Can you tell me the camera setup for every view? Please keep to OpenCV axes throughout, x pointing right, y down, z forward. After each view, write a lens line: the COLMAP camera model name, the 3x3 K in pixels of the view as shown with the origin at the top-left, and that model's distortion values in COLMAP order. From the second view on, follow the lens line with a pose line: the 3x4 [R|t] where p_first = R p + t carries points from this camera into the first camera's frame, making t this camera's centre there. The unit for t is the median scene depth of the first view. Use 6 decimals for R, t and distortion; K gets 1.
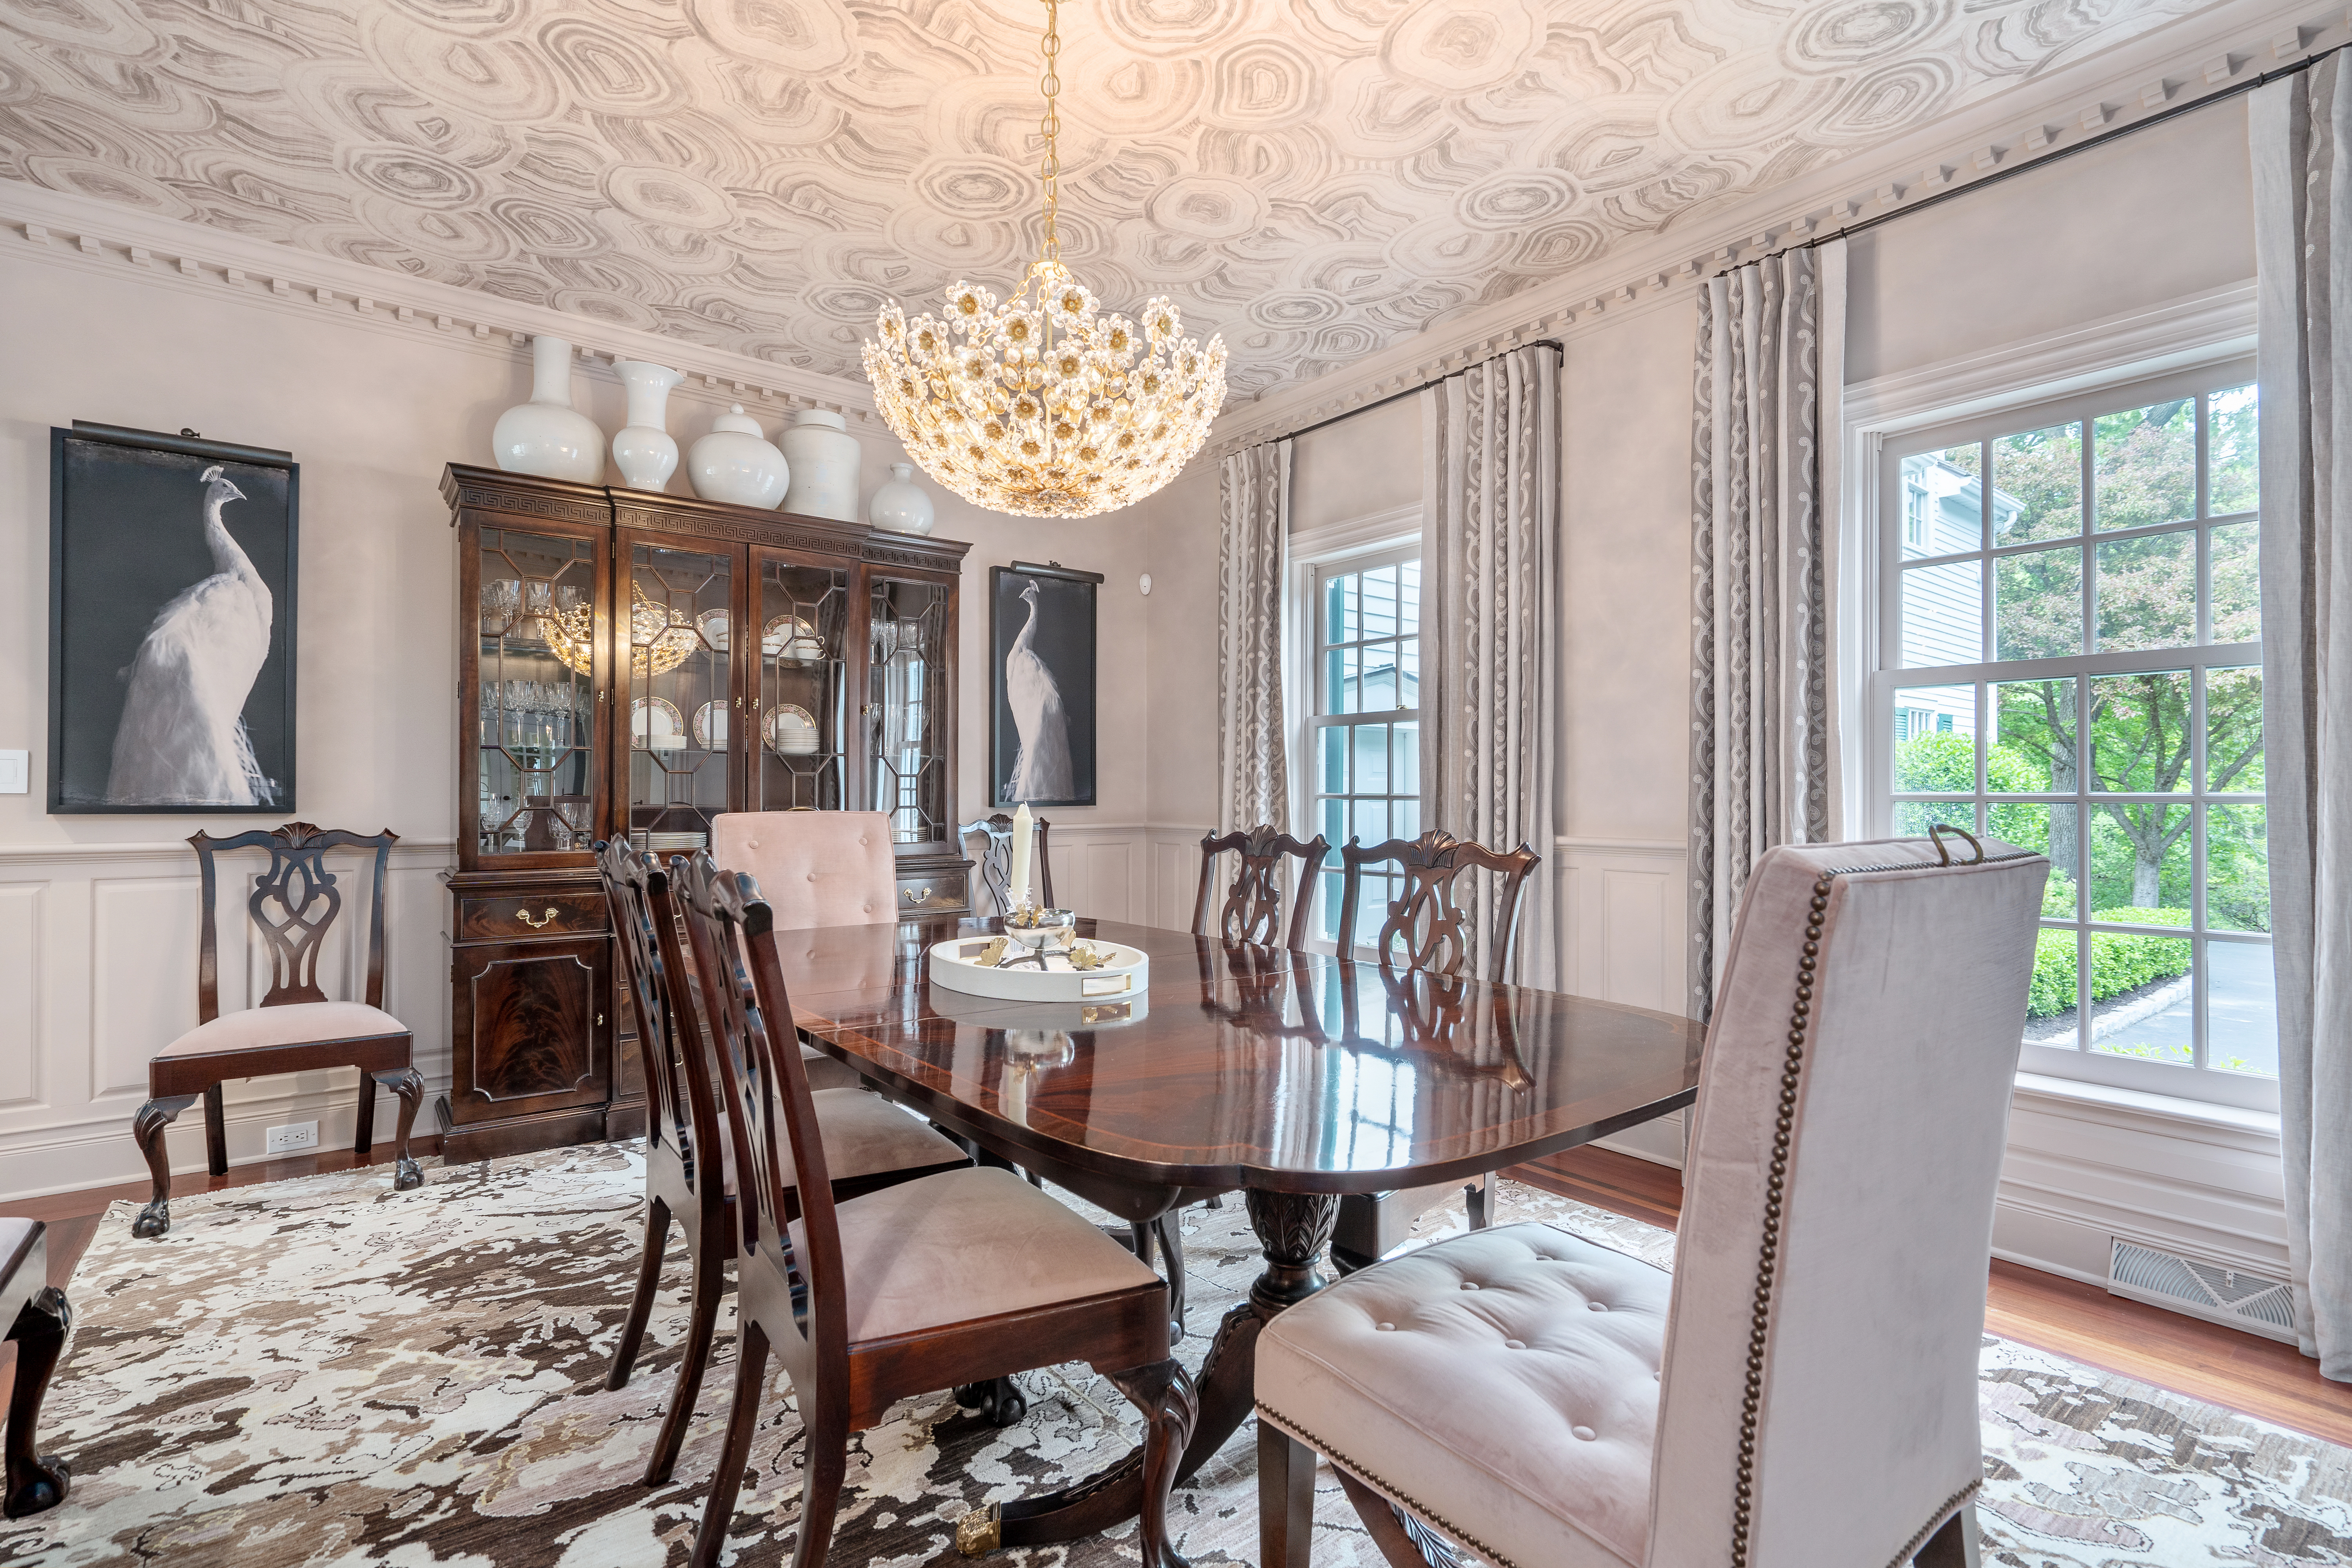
lens RADIAL K [[1107.9, 0, 1180.0], [0, 1107.9, 773.9], [0, 0, 1]] dist [-0.010235, 0.001427]
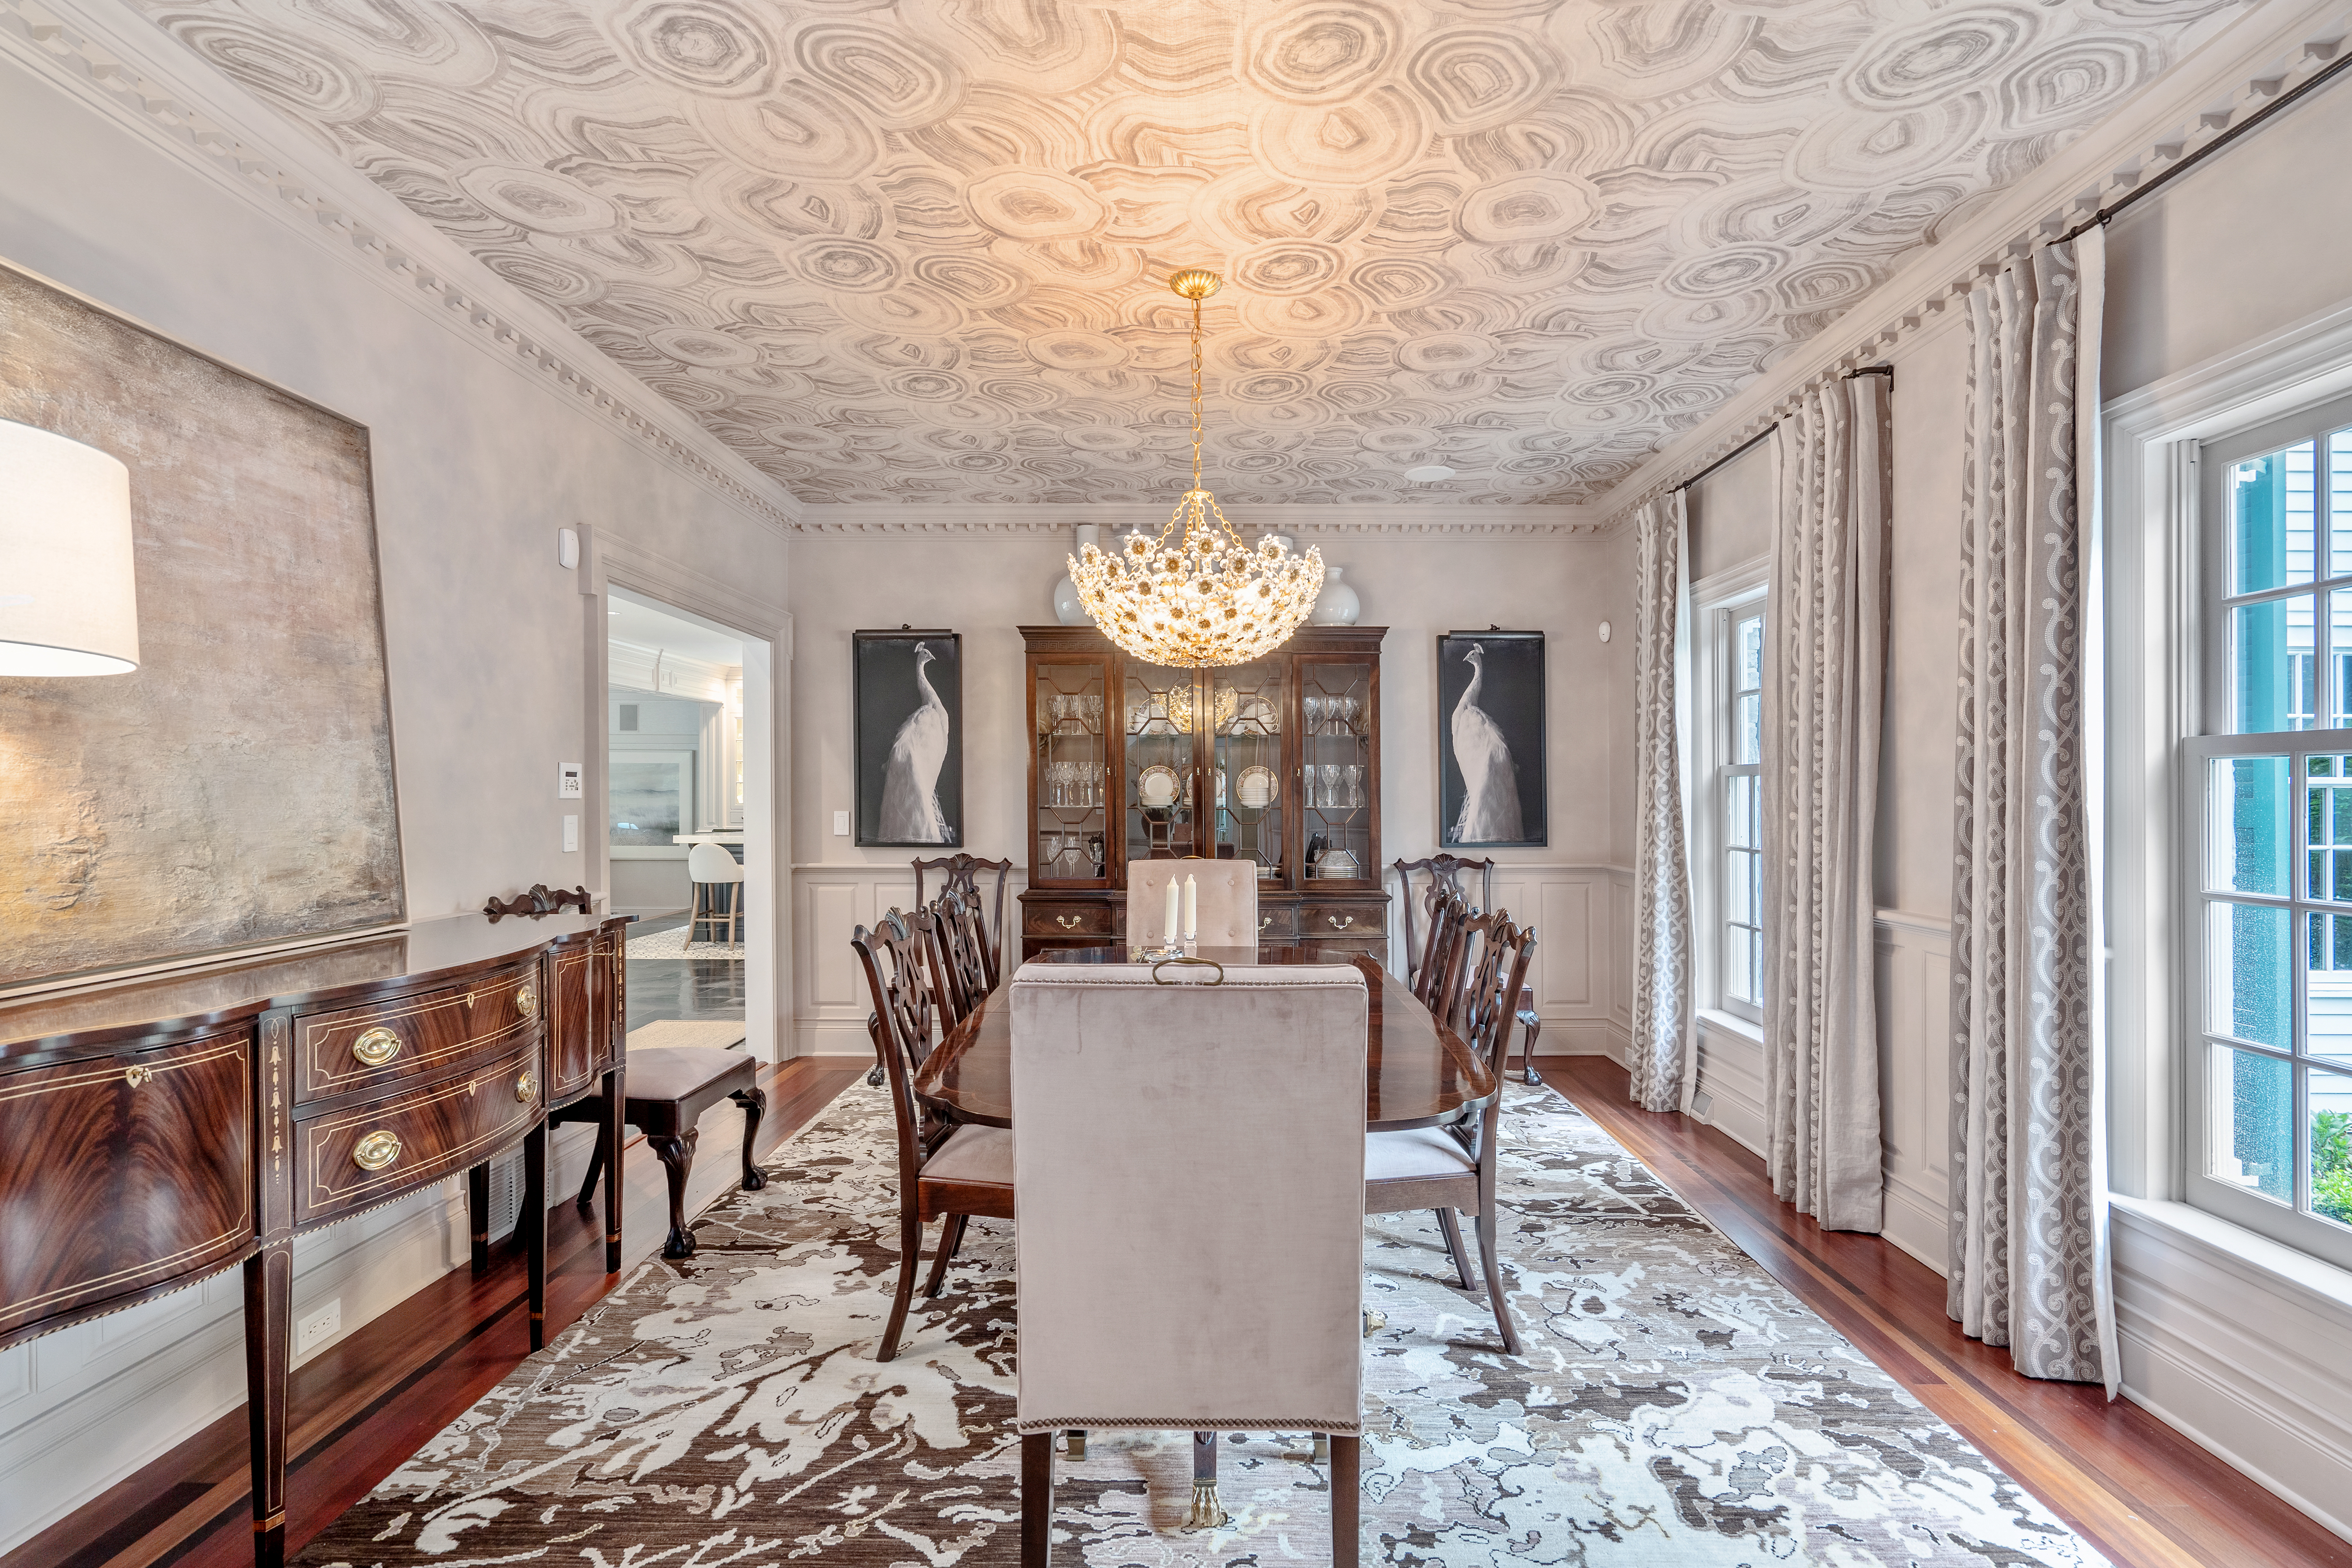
lens RADIAL K [[1105.0, 0, 1176.0], [0, 1105.0, 784.0], [0, 0, 1]] dist [-0.019979, 0.000333]
pose [[0.775197, -0.006956, -0.631681, 0.497408], [0.012048, 0.999920, 0.003776, -0.063093], [0.631604, -0.010538, 0.775219, -0.072232]]
